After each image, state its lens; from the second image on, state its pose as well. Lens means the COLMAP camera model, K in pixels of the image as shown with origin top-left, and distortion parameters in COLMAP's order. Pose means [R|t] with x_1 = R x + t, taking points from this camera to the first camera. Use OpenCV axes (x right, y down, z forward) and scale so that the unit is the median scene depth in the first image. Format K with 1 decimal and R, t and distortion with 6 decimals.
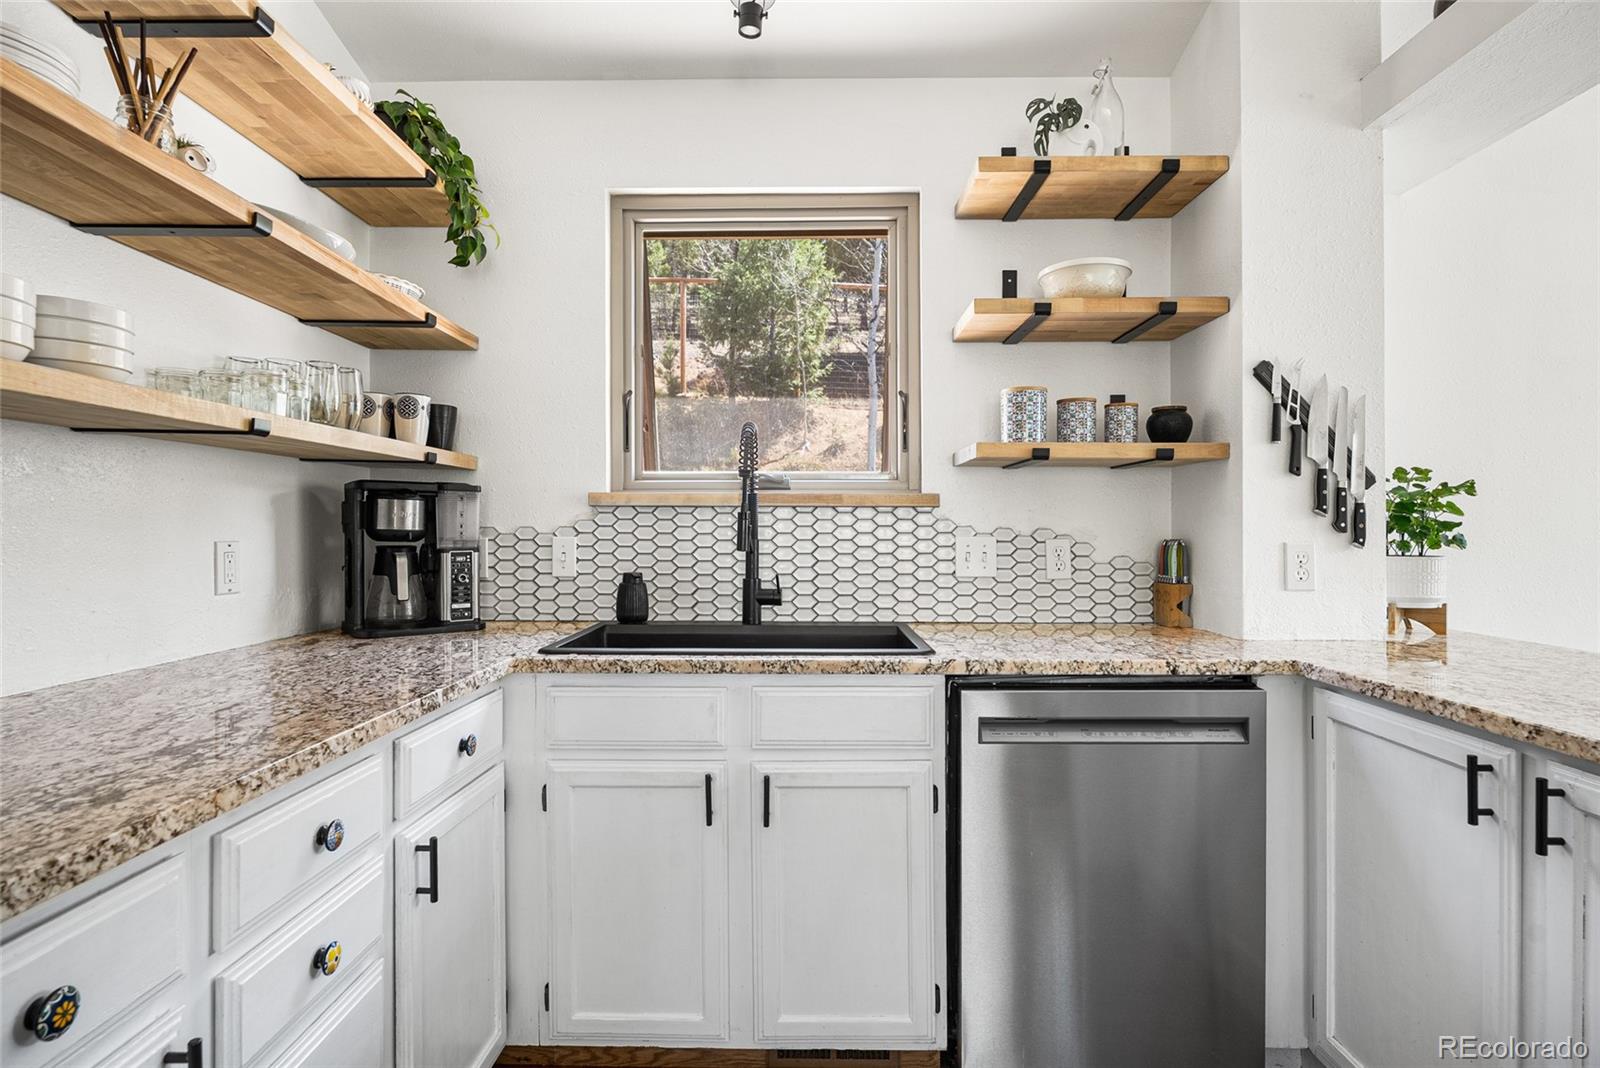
lens RADIAL K [[799.8, 0, 800.0], [0, 799.8, 534.0], [0, 0, 1]] dist [-0.020052, -0.000200]
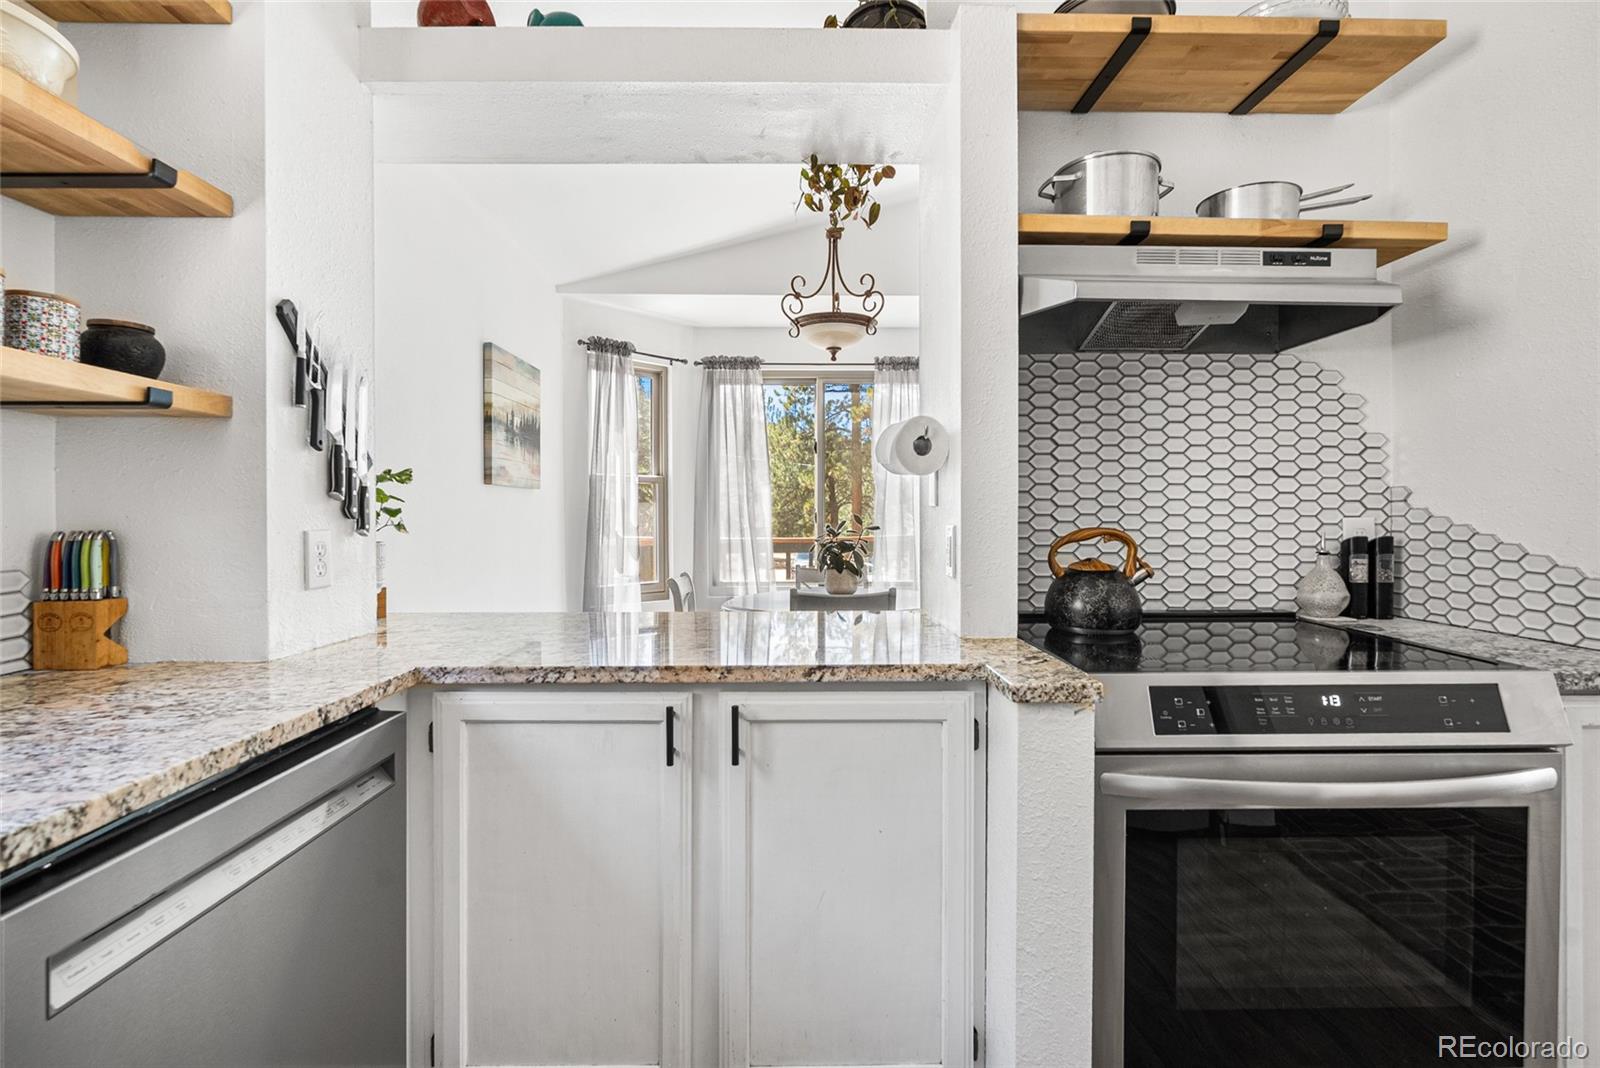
lens RADIAL K [[718.9, 0, 802.5], [0, 718.9, 516.4], [0, 0, 1]] dist [-0.002480, 0.000007]
pose [[-0.024855, -0.000756, 0.999691, -0.139558], [0.006055, 0.999981, 0.000907, -0.002077], [-0.999673, 0.006076, -0.024850, 0.511595]]
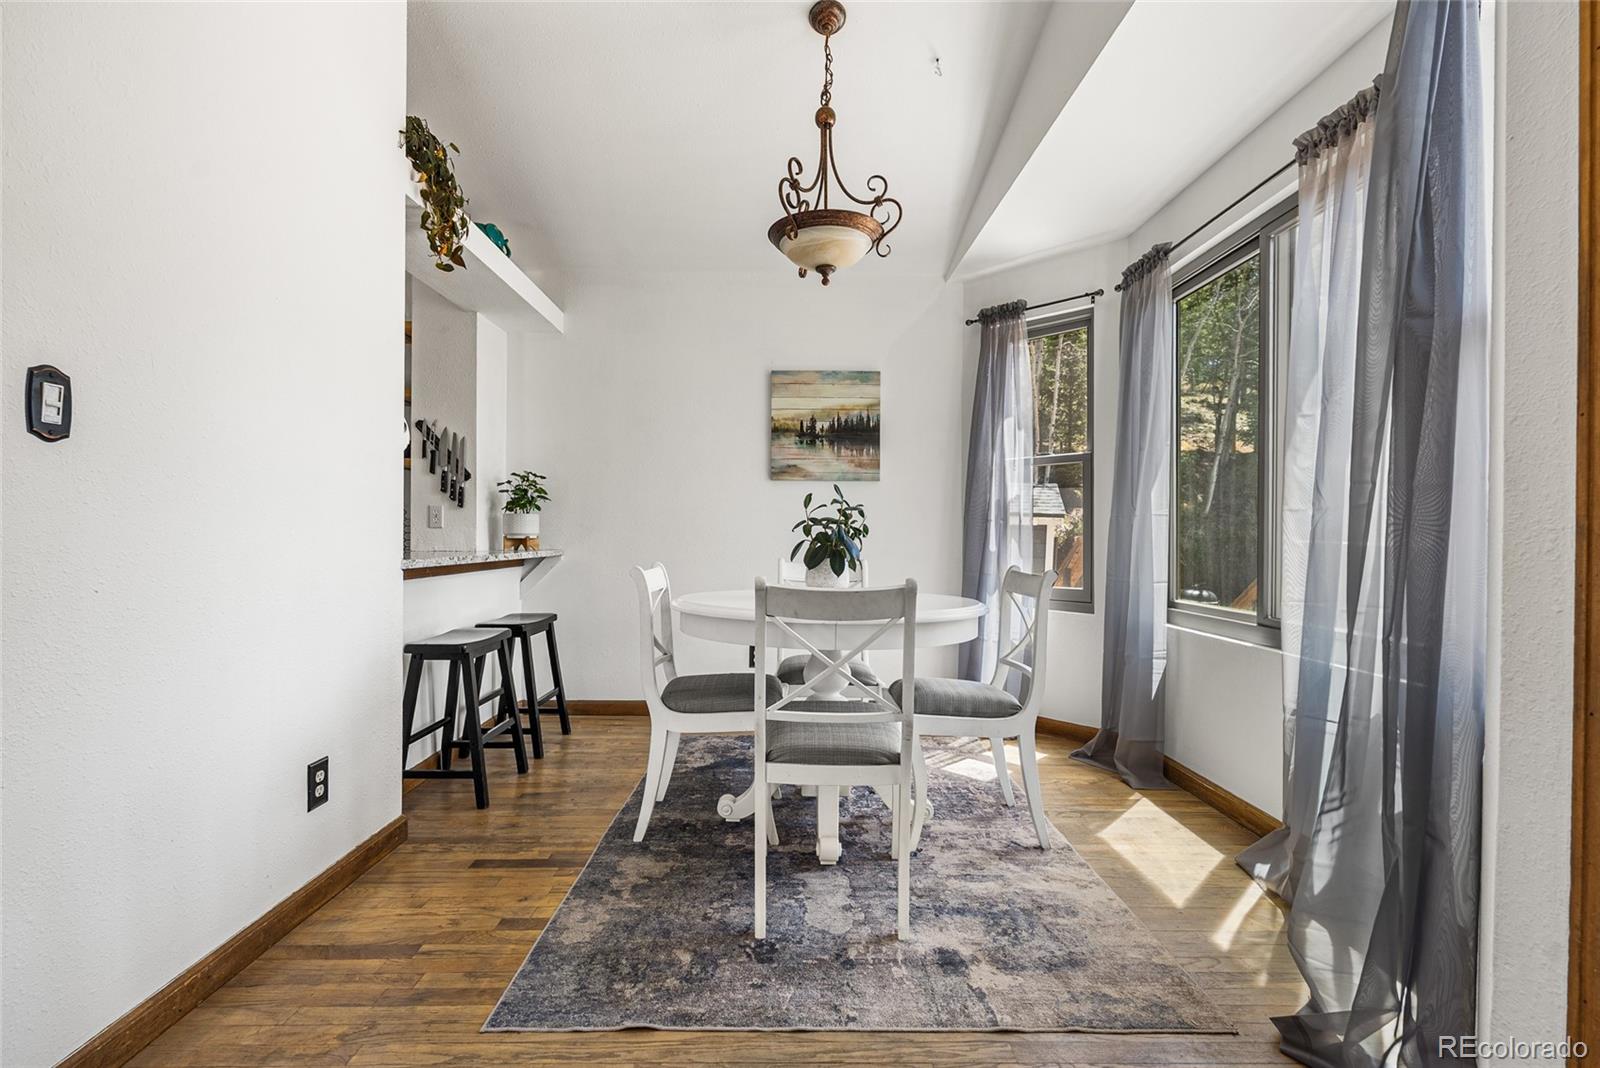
lens RADIAL K [[714.1, 0, 796.1], [0, 714.1, 532.0], [0, 0, 1]] dist [-0.007090, 0.000048]
pose [[0.999669, 0.006335, 0.024921, 1.567188], [-0.006183, 0.999962, -0.006175, 0.089408], [-0.024959, 0.006019, 0.999670, -0.959812]]
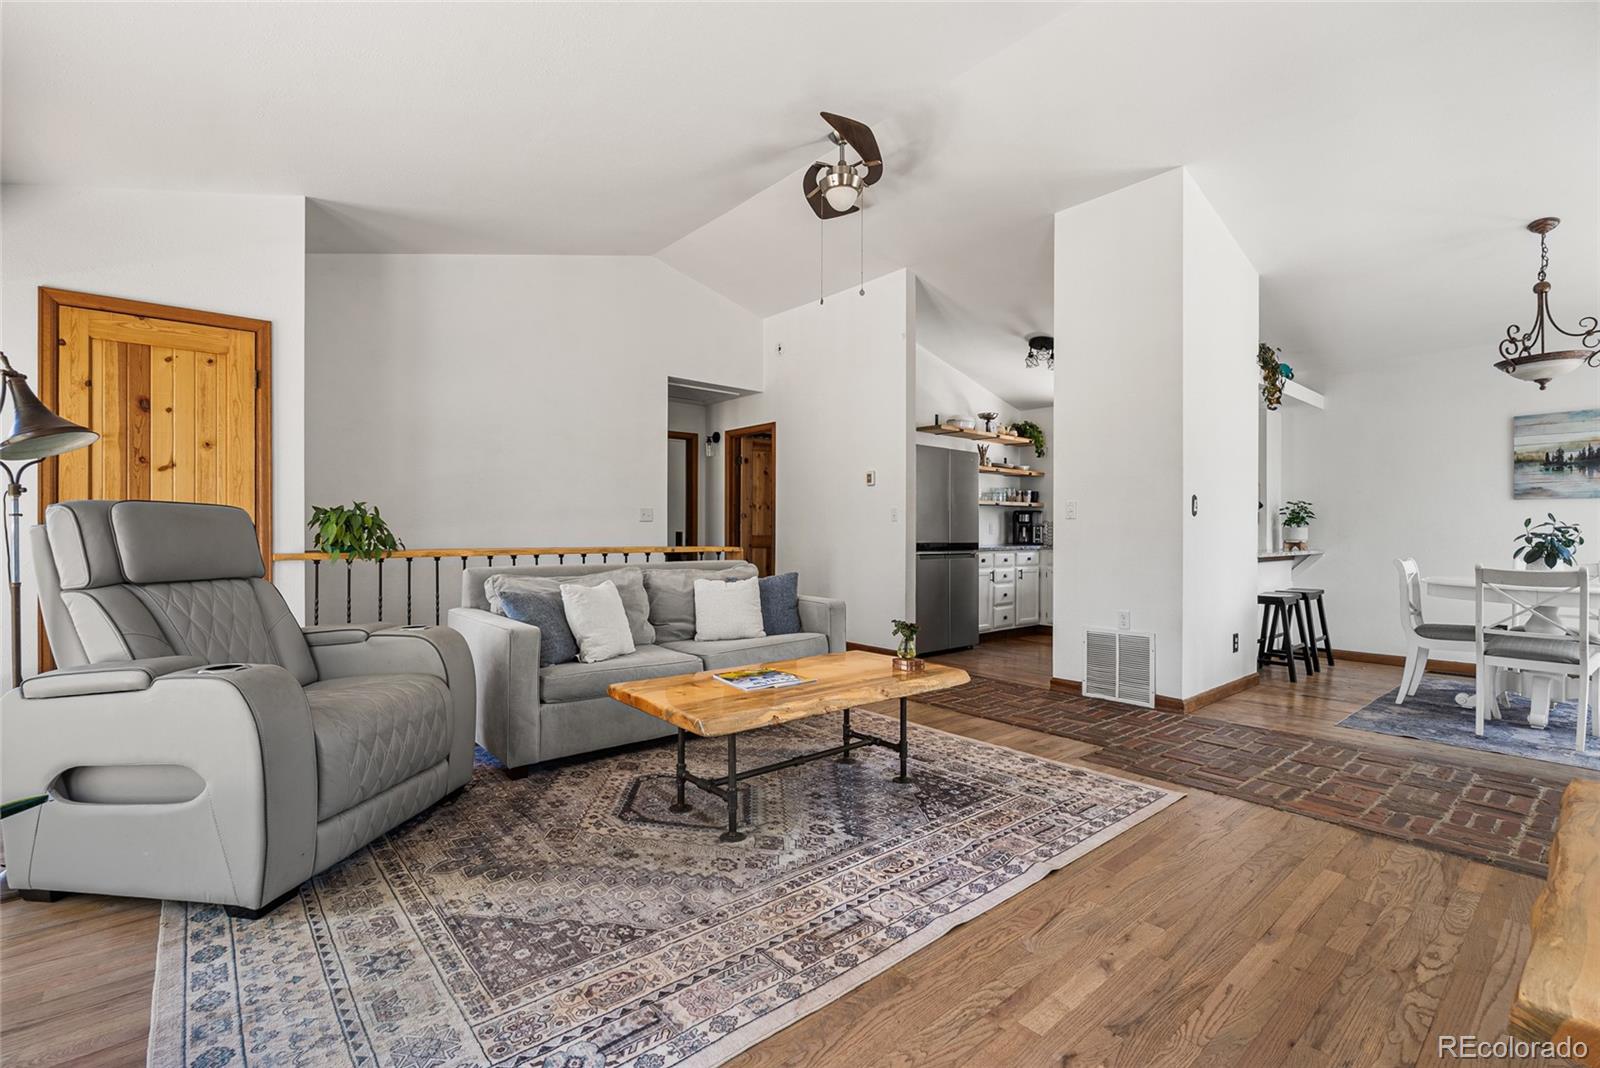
lens RADIAL K [[714.1, 0, 796.1], [0, 714.1, 532.0], [0, 0, 1]] dist [-0.007090, 0.000048]
pose [[0.659754, 0.004389, -0.751469, 1.777445], [-0.006253, 0.999980, 0.000351, 0.064359], [0.751455, 0.004467, 0.659769, -2.782039]]
